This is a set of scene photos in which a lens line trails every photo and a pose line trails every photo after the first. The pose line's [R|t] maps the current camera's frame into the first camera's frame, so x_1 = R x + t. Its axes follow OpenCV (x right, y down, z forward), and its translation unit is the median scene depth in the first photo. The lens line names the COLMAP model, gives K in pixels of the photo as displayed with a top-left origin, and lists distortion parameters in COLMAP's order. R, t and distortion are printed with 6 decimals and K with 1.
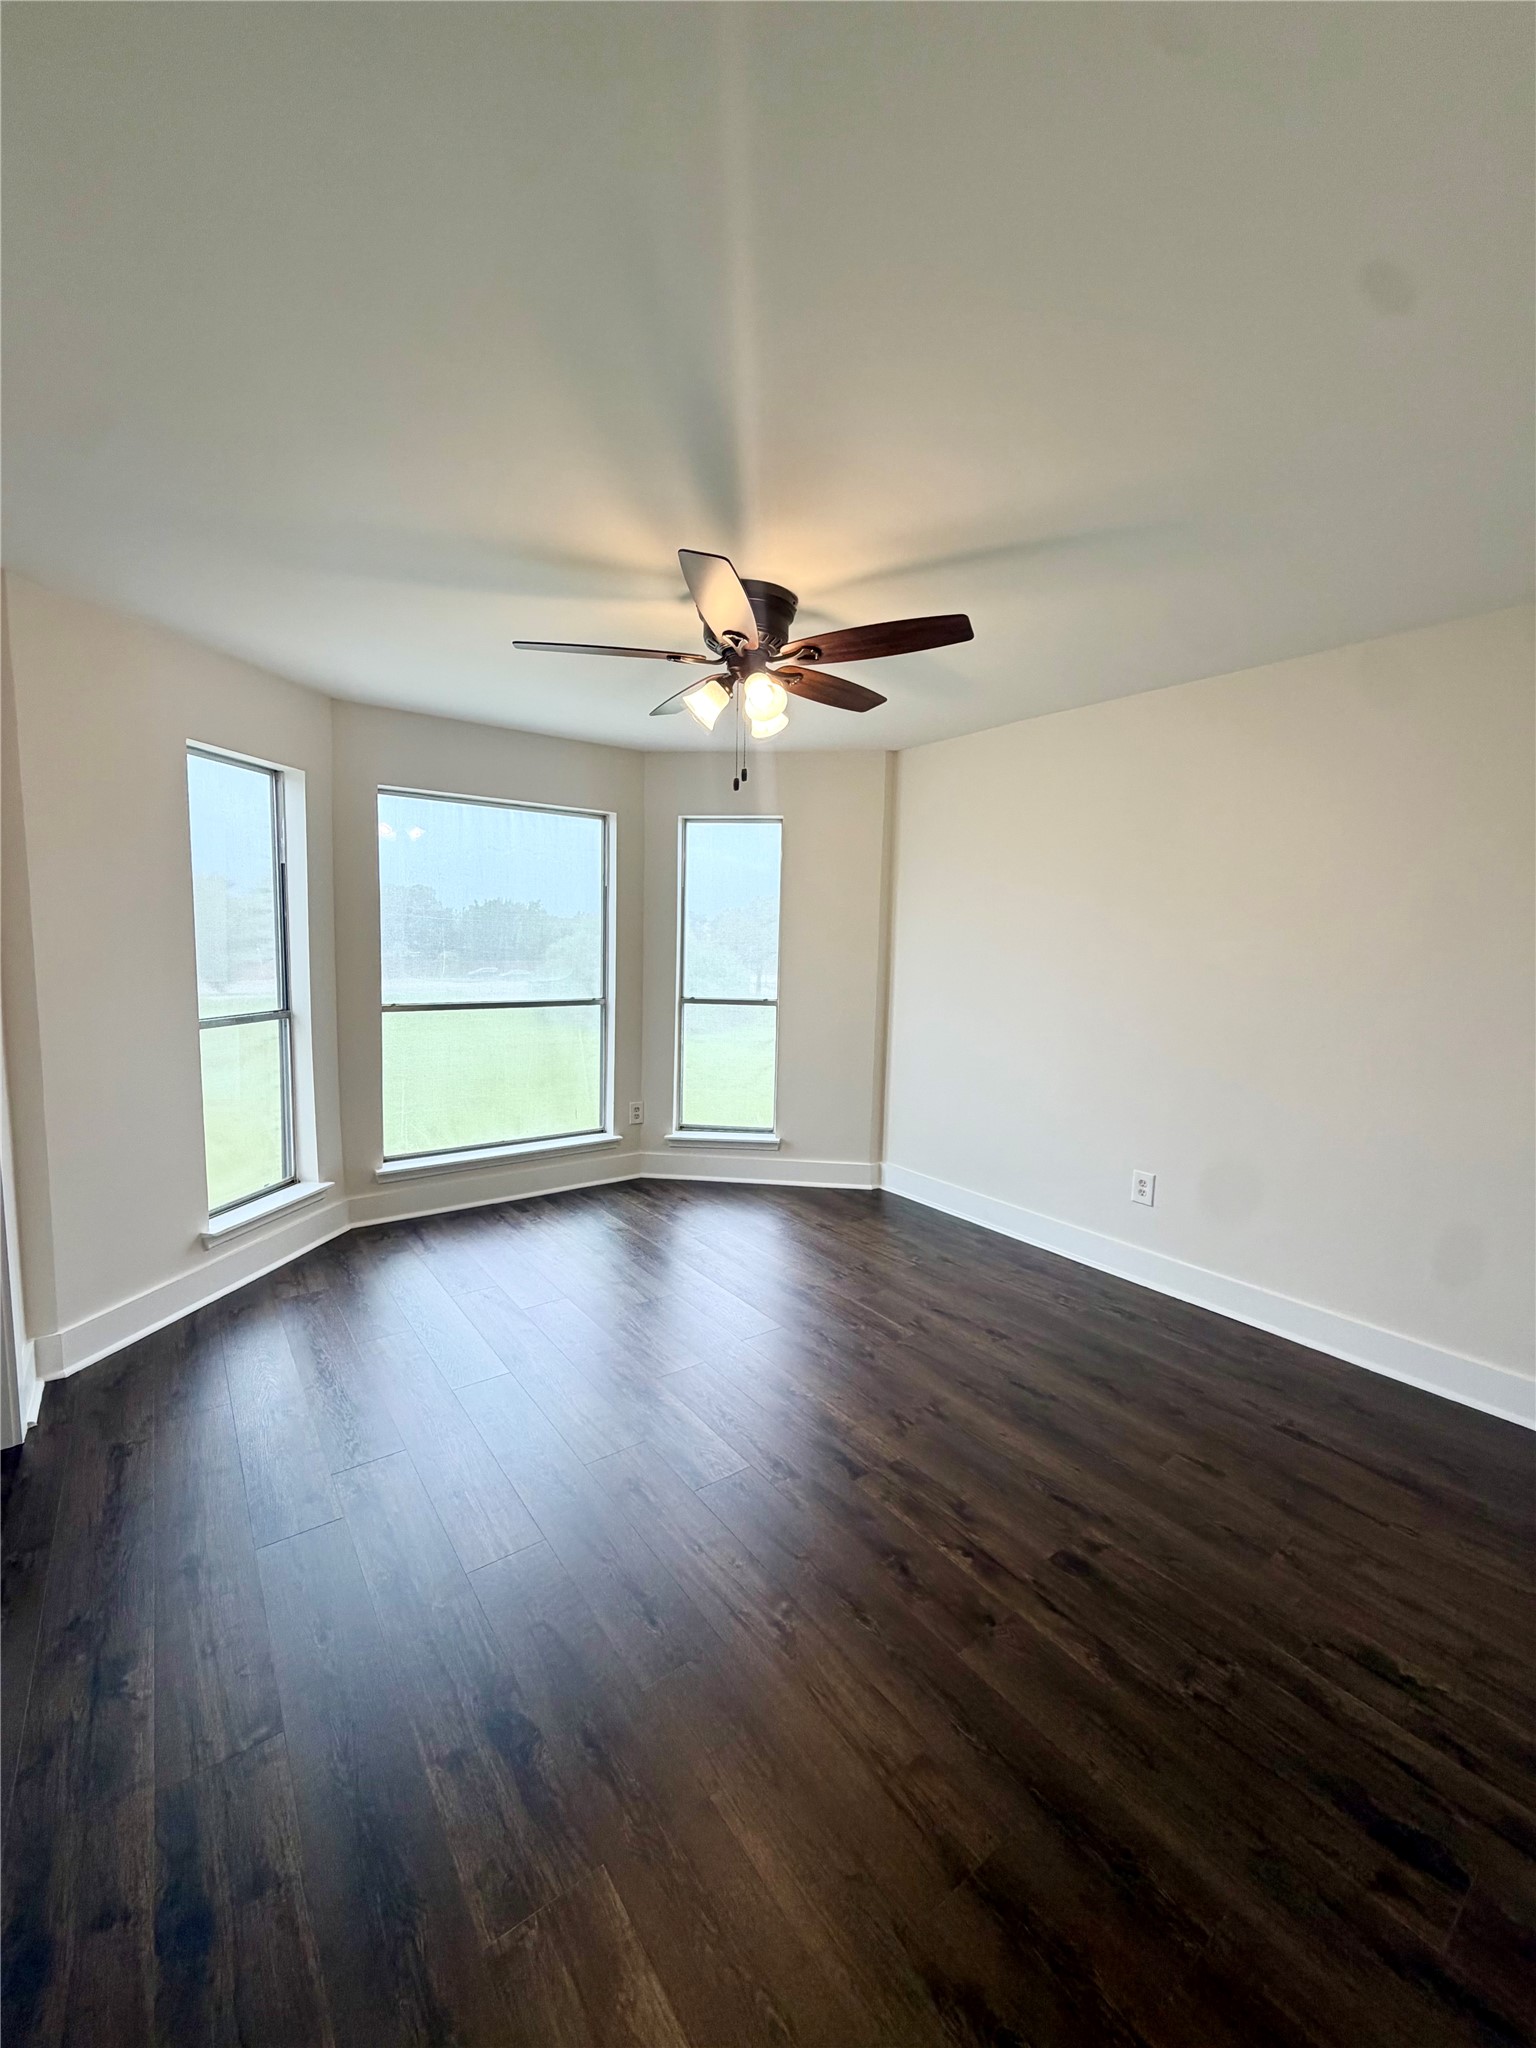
lens RADIAL K [[816.3, 0, 773.5], [0, 816.3, 1016.1], [0, 0, 1]] dist [-0.000590, 0.000359]
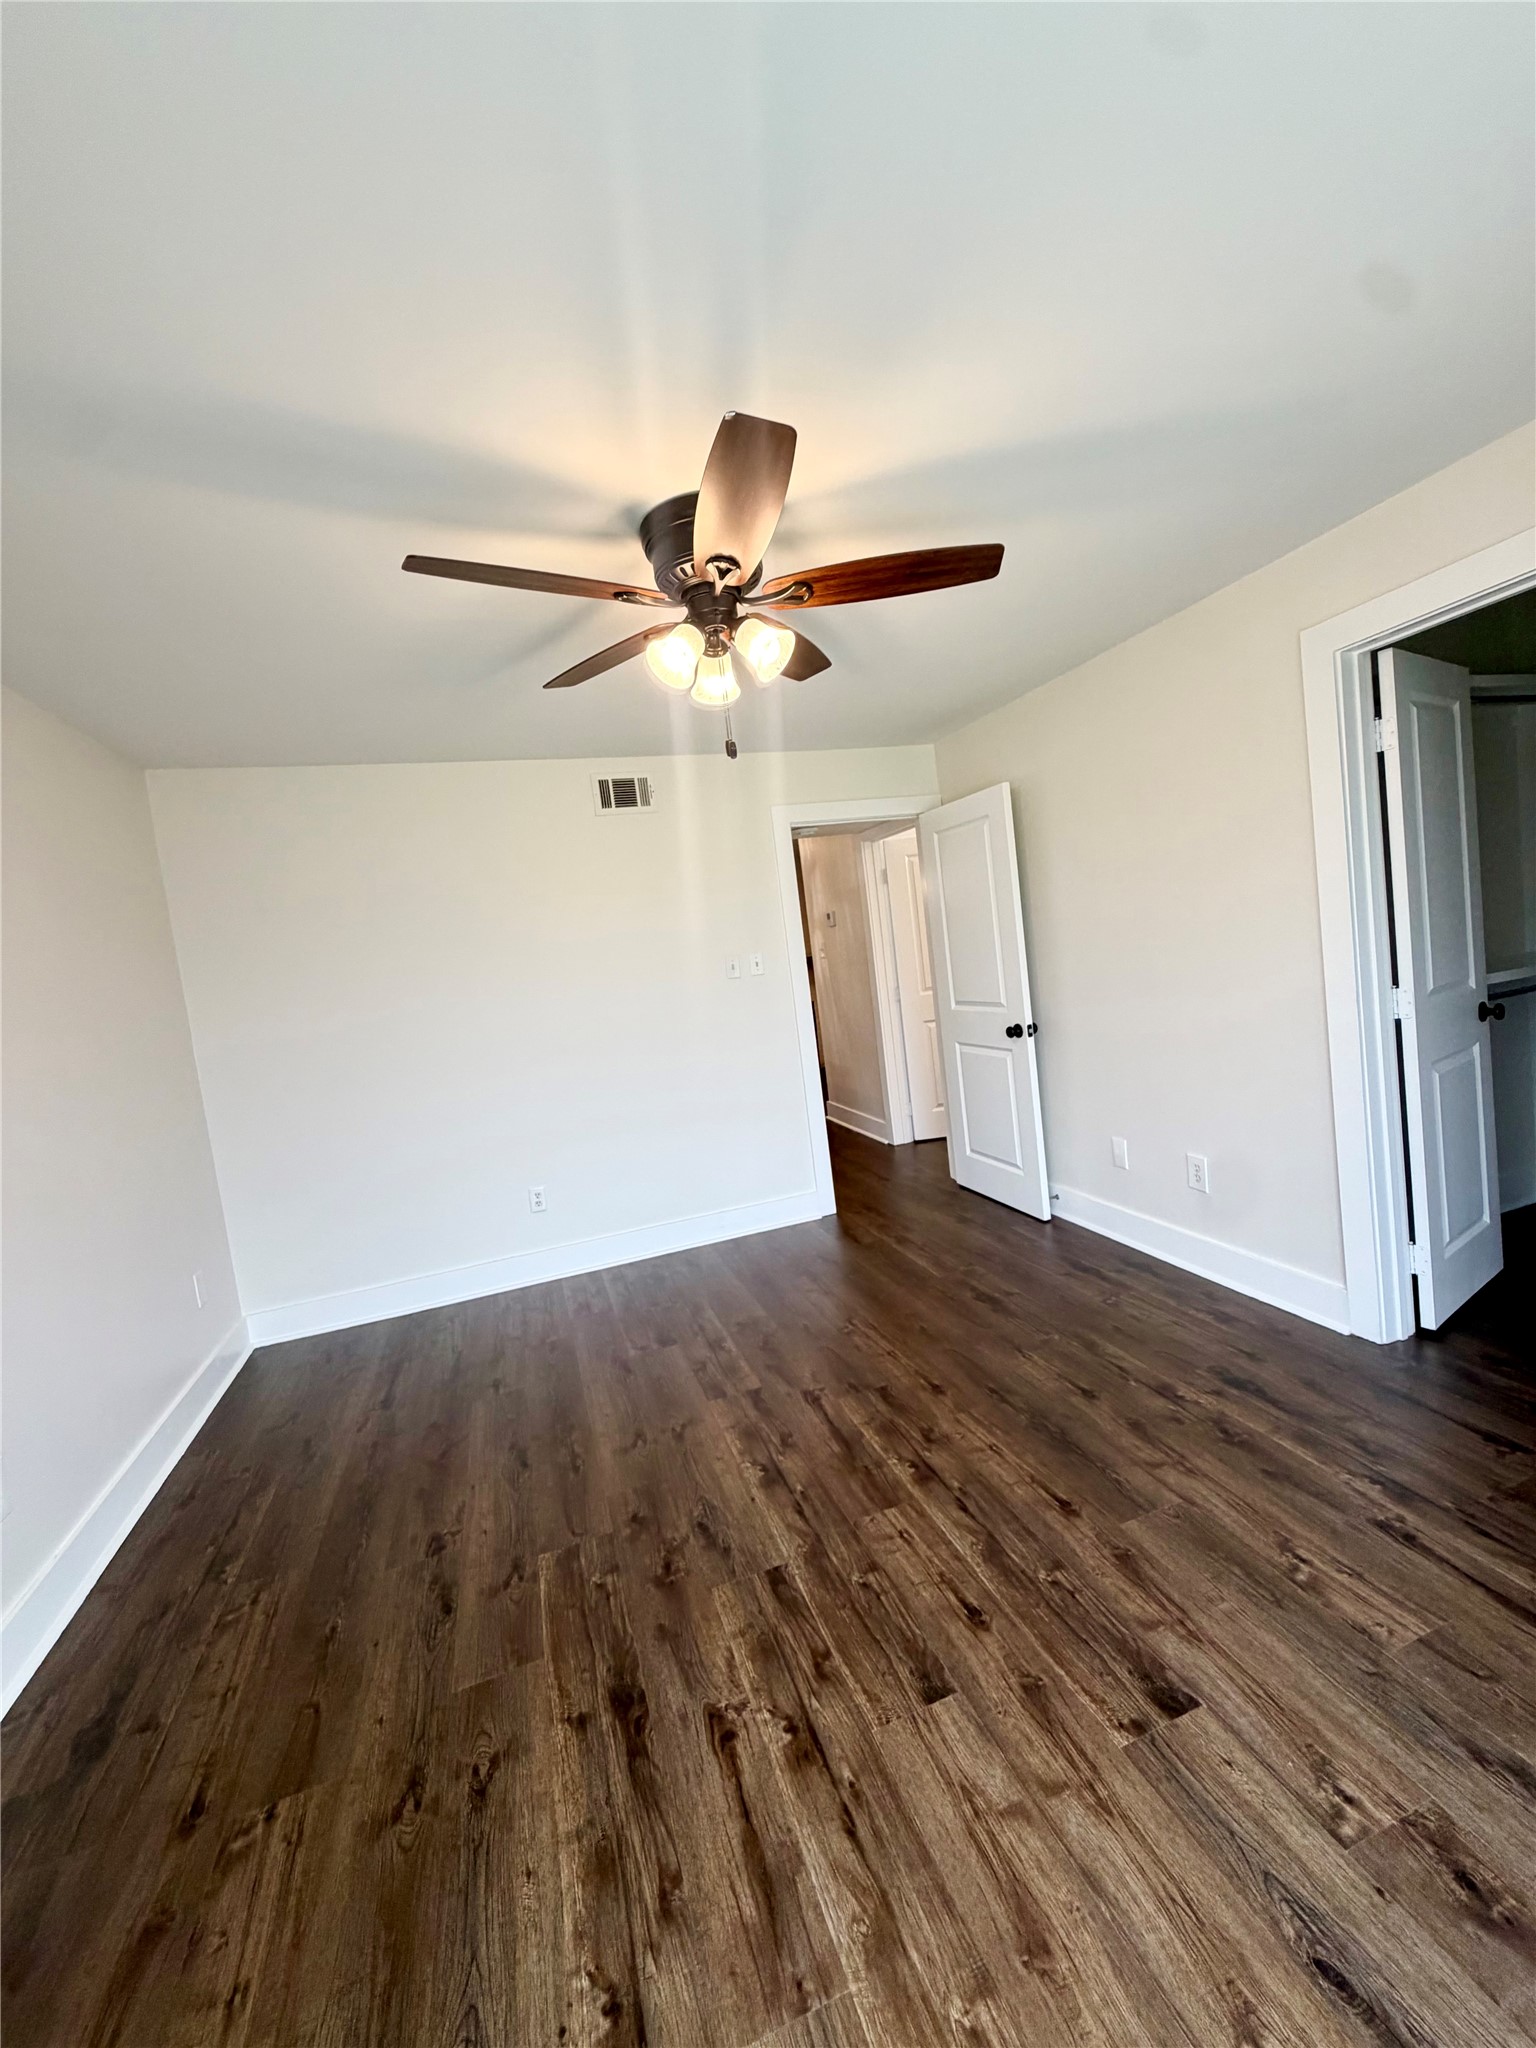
lens RADIAL K [[816.3, 0, 773.5], [0, 816.3, 1016.1], [0, 0, 1]] dist [-0.000590, 0.000359]
pose [[-0.940056, 0.089696, 0.329012, -0.258519], [0.153713, 0.972671, 0.174020, -0.118351], [-0.304411, 0.214162, -0.928153, 1.448794]]
